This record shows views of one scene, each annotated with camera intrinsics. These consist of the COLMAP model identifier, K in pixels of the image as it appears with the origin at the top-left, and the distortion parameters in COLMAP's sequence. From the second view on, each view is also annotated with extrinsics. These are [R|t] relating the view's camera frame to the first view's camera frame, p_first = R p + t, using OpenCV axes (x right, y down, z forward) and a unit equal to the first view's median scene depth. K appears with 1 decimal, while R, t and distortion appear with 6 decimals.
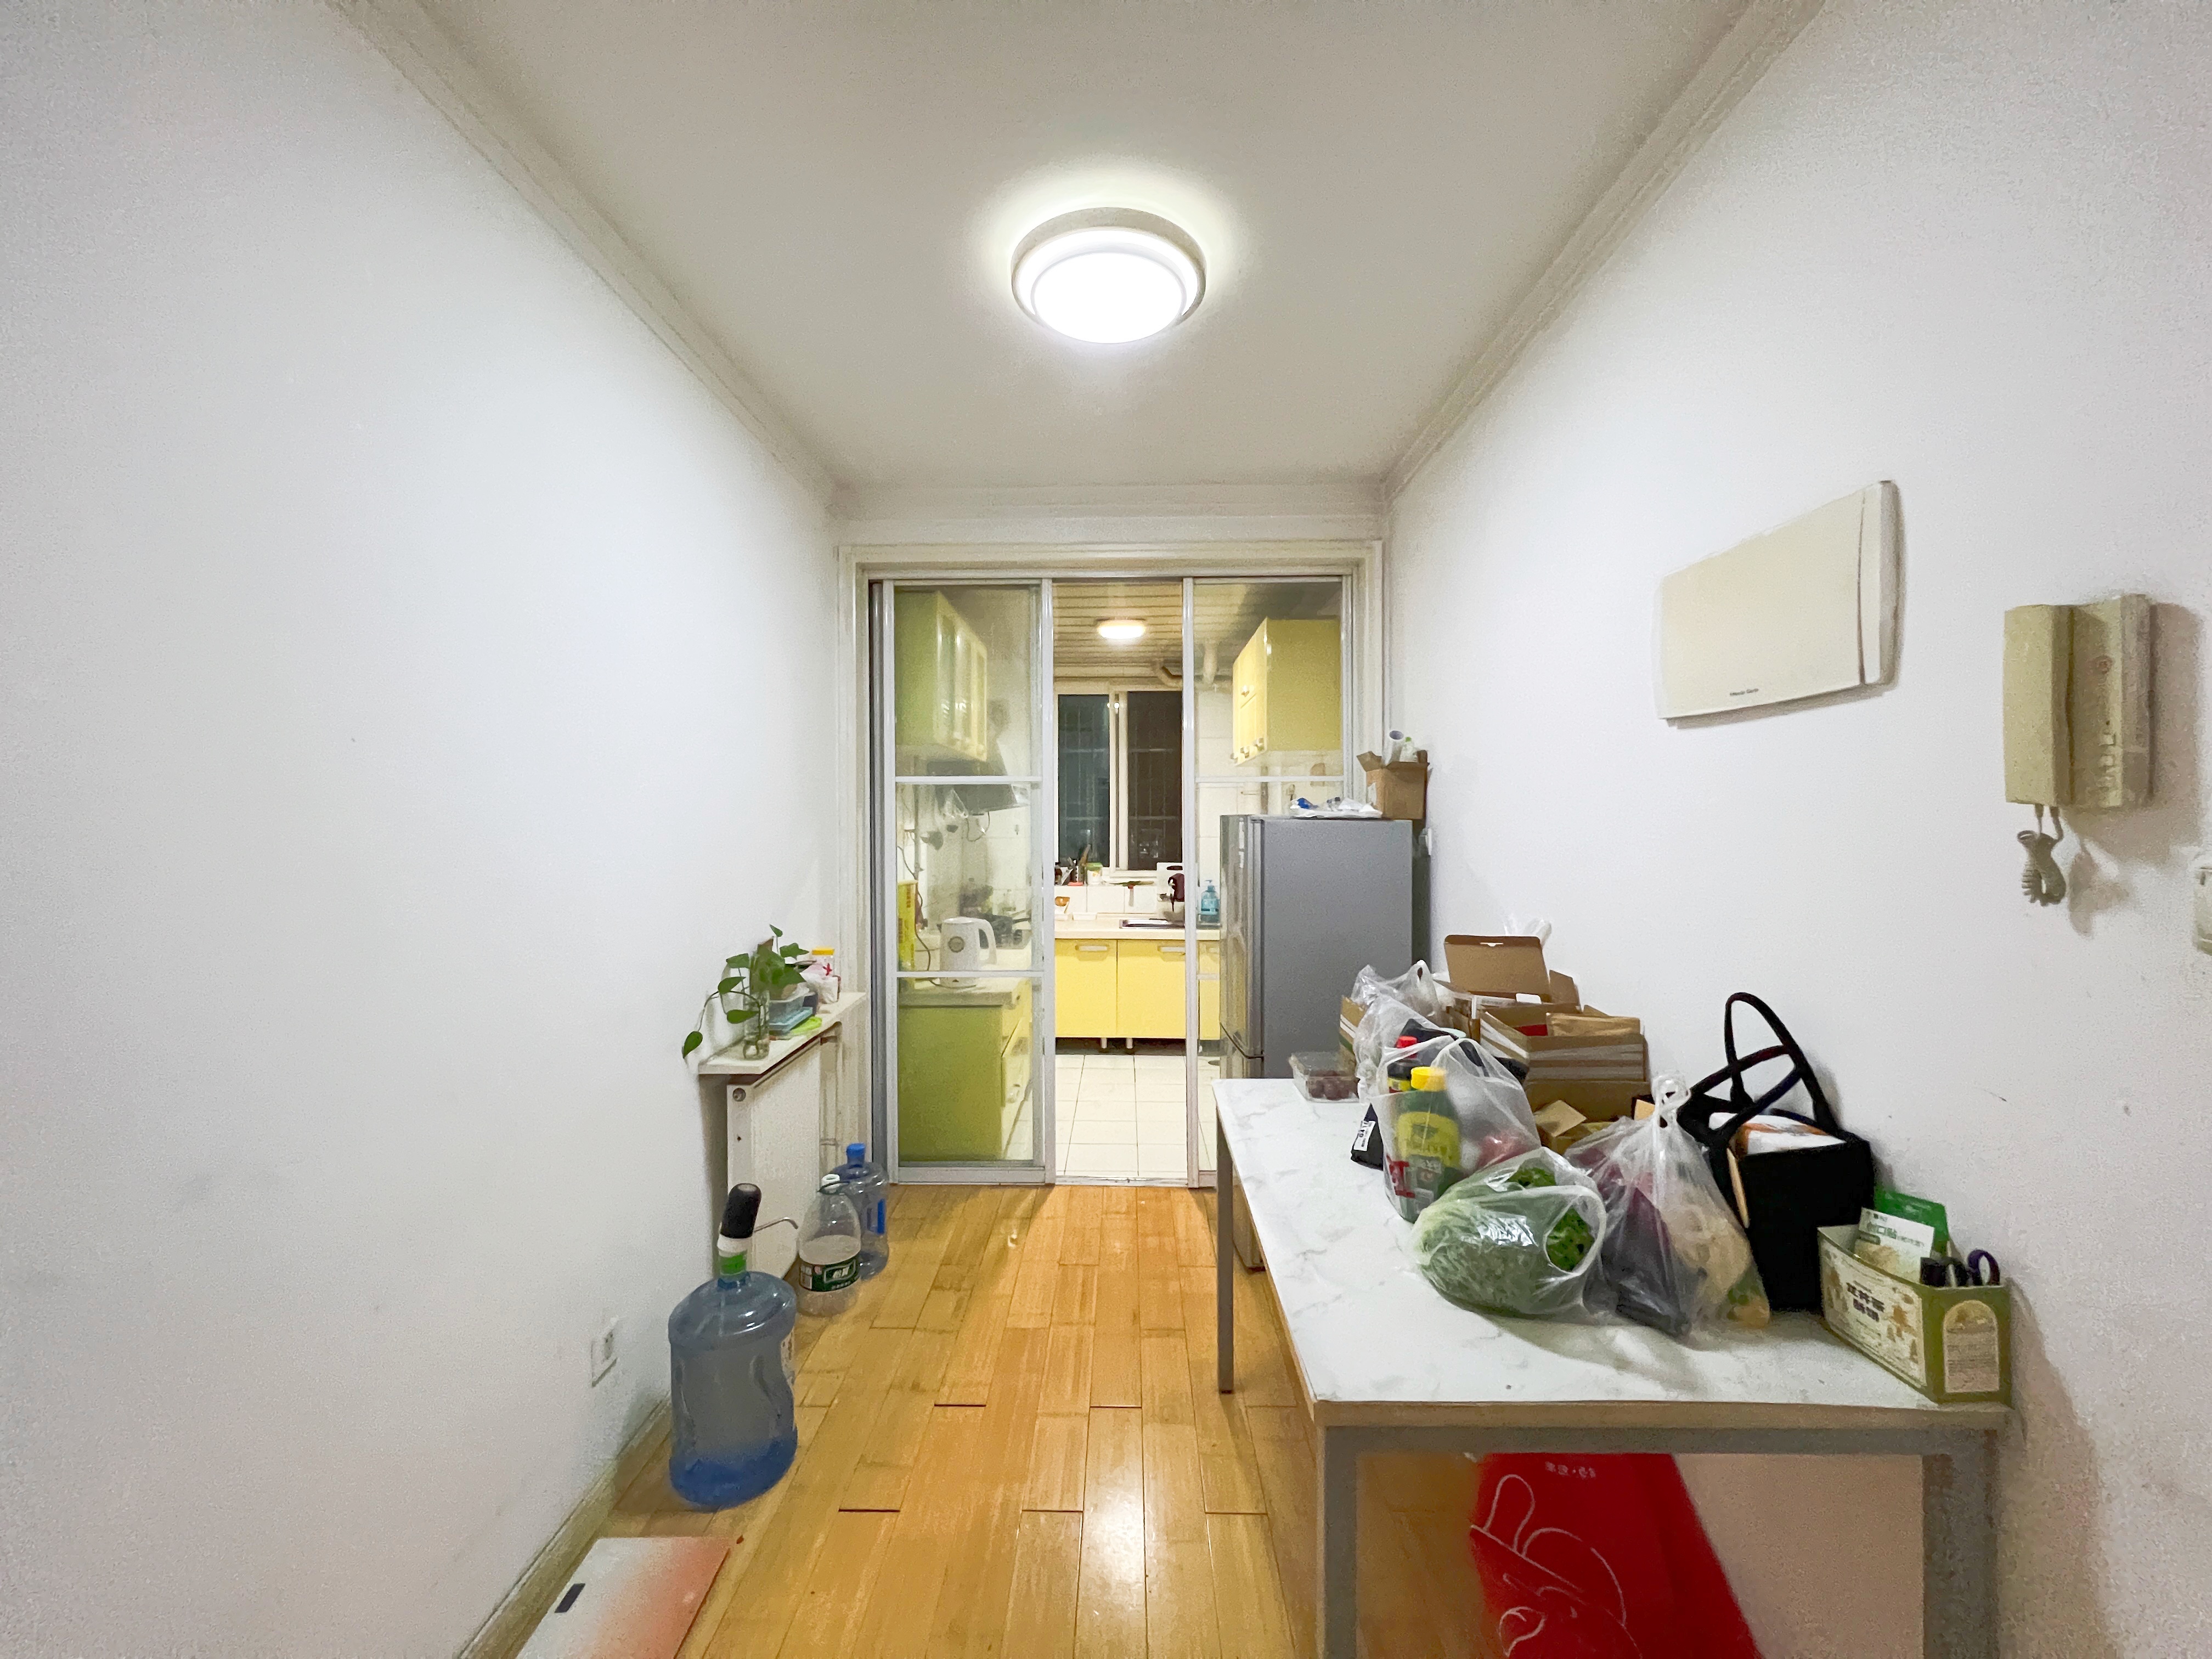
lens RADIAL K [[896.5, 0, 1106.0], [0, 896.5, 829.5], [0, 0, 1]] dist [-0.002213, -0.000216]
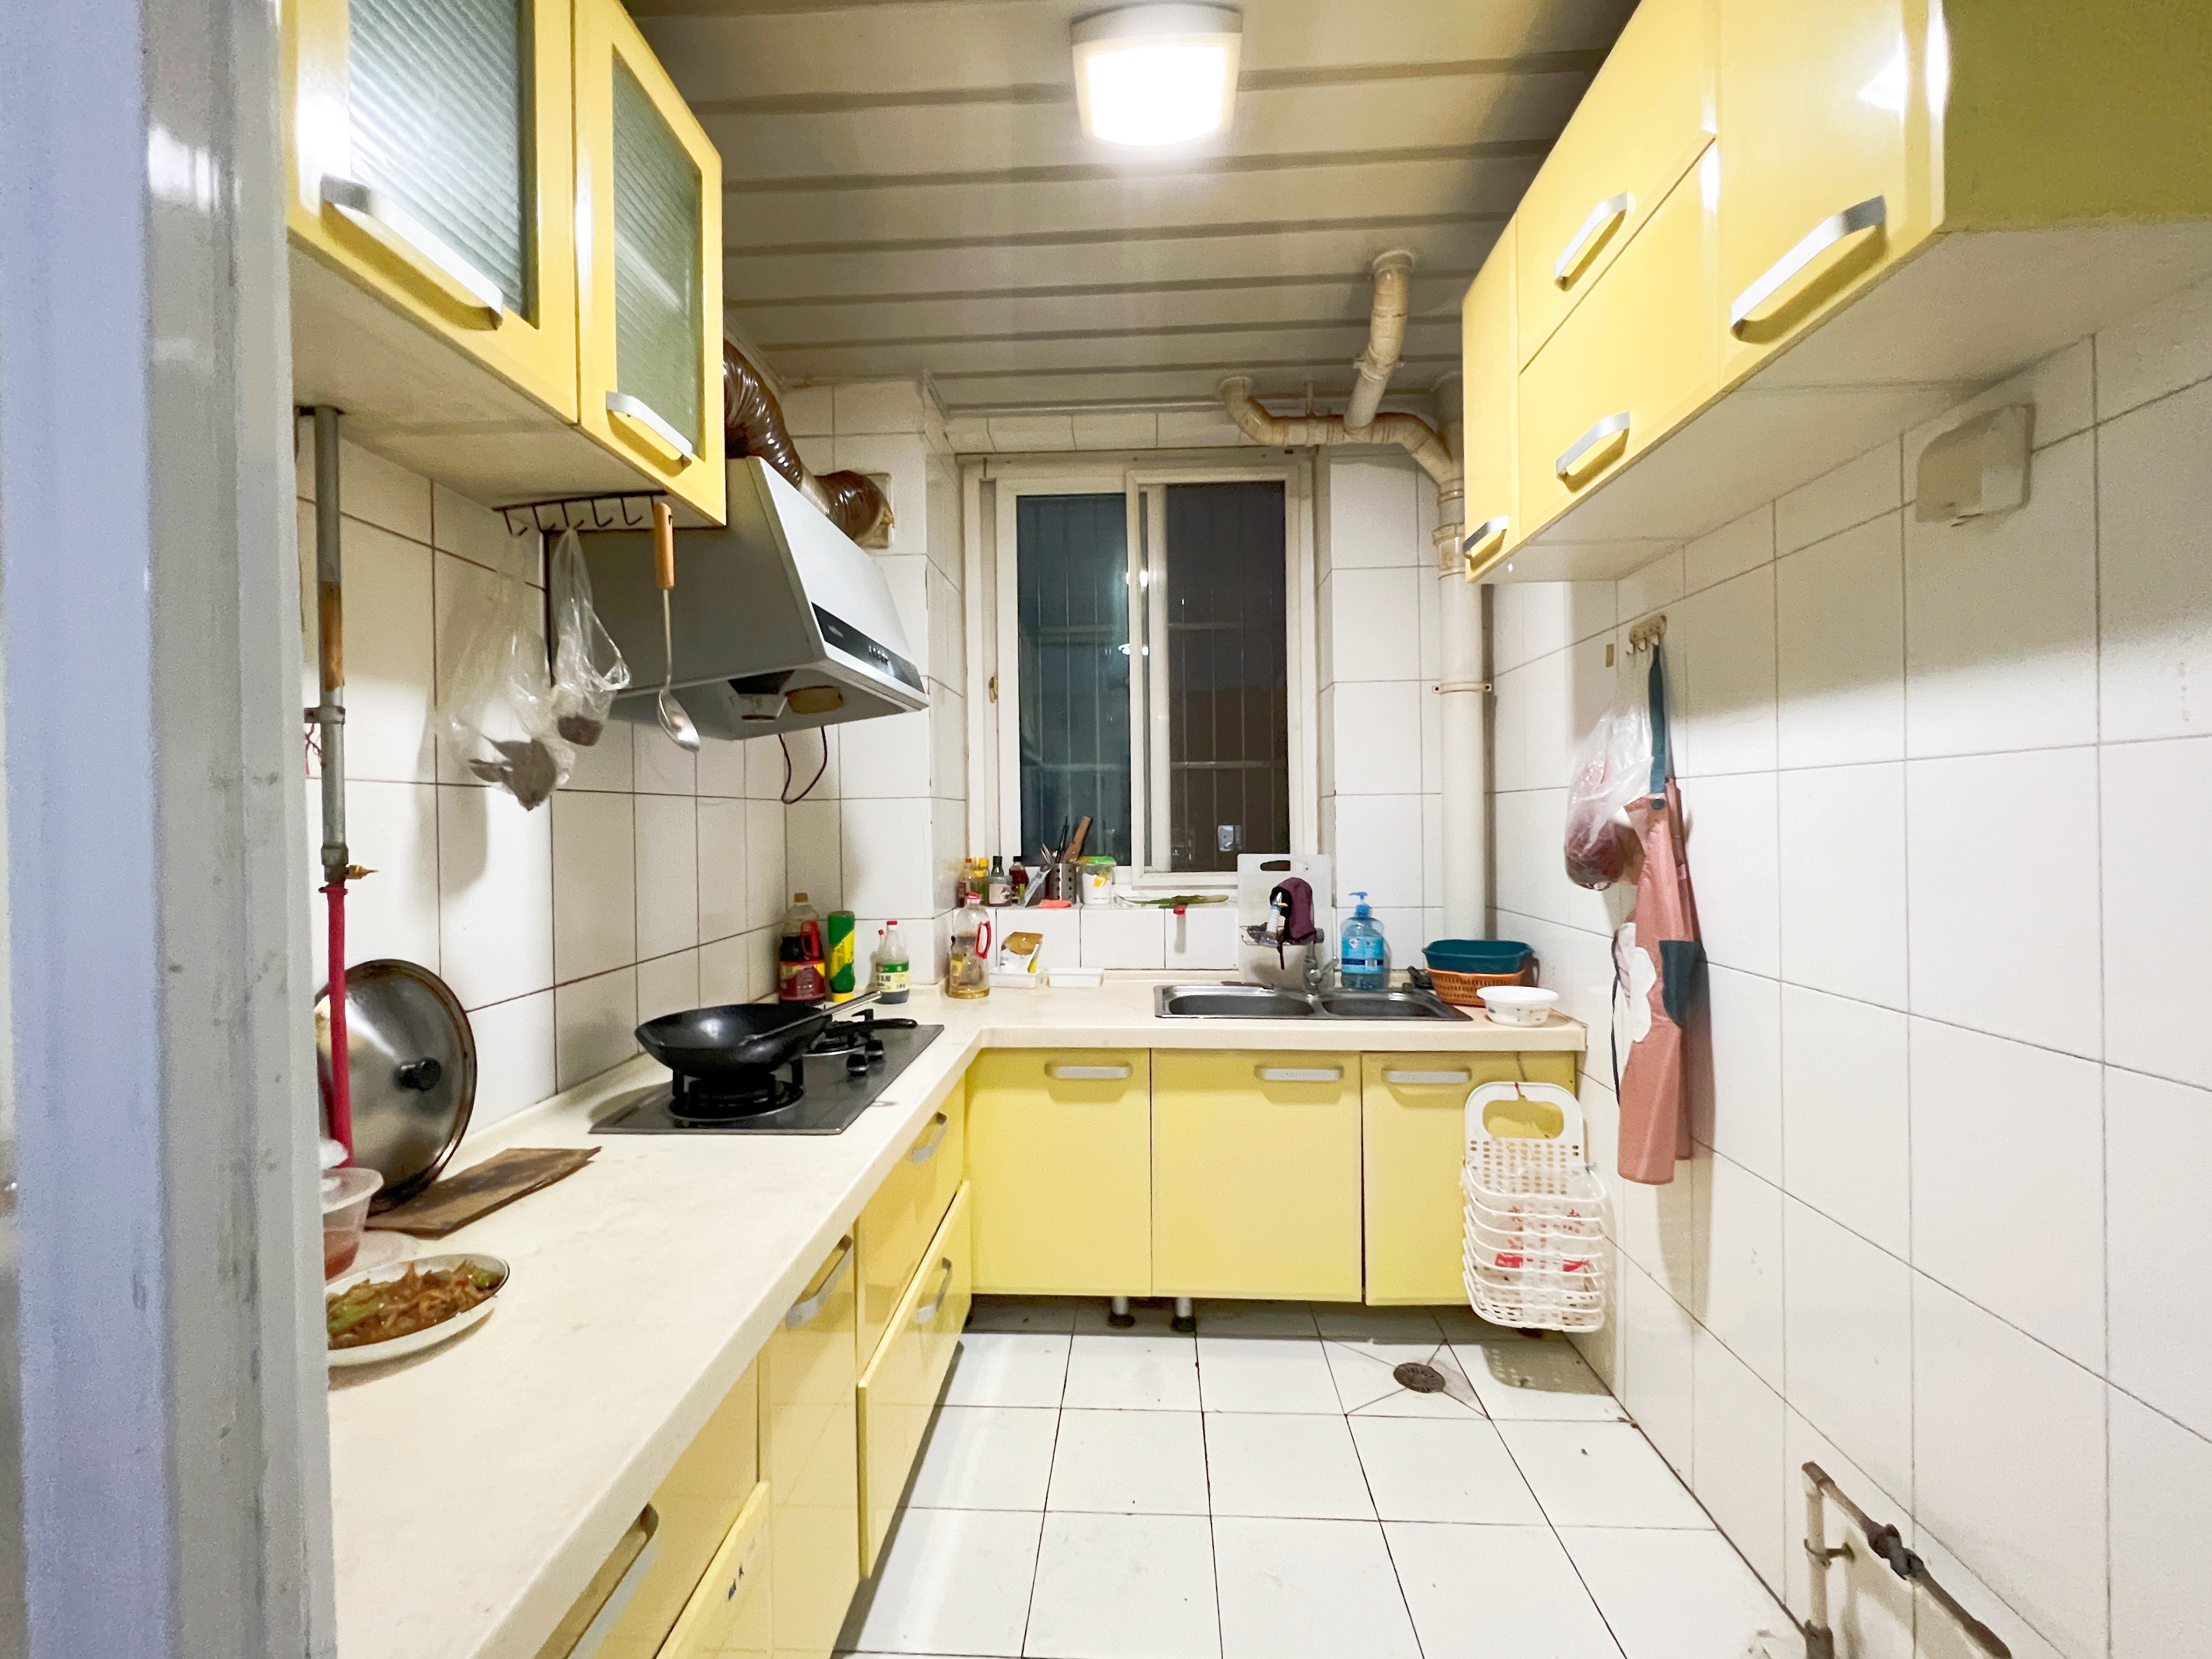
lens RADIAL K [[896.5, 0, 1106.0], [0, 896.5, 829.5], [0, 0, 1]] dist [-0.002213, -0.000216]
pose [[0.999416, -0.010777, -0.032429, 0.006417], [0.010566, 0.999922, -0.006657, 0.027629], [0.032498, 0.006311, 0.999452, 0.565615]]
